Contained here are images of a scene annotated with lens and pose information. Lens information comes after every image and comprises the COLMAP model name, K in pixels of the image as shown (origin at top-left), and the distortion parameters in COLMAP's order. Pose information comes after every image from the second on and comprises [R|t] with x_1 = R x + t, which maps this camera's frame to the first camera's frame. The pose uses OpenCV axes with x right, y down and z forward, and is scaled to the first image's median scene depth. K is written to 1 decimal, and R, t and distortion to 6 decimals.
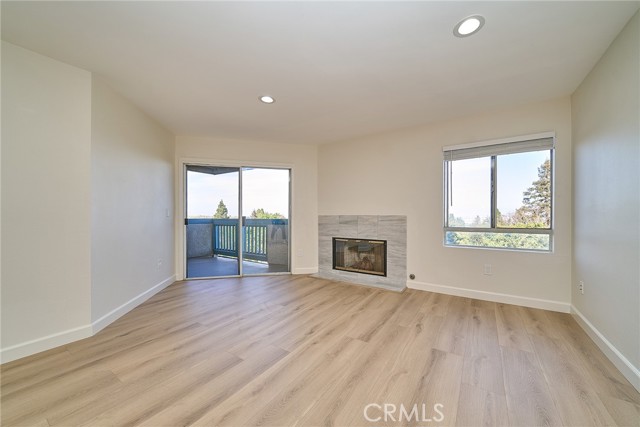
lens RADIAL K [[232.4, 0, 342.7], [0, 232.4, 213.4], [0, 0, 1]] dist [-0.003090, -0.000145]
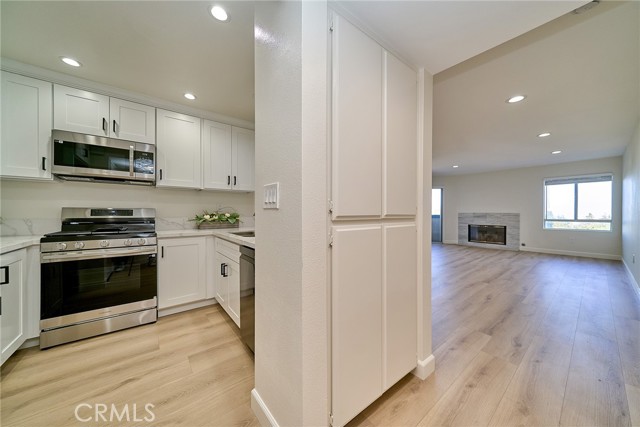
lens RADIAL K [[222.7, 0, 329.1], [0, 222.7, 213.8], [0, 0, 1]] dist [-0.001073, -0.000649]
pose [[0.941775, 0.003105, -0.336229, -0.607718], [0.001324, 0.999915, 0.012943, -0.011100], [0.336240, -0.012634, 0.941691, -1.302412]]
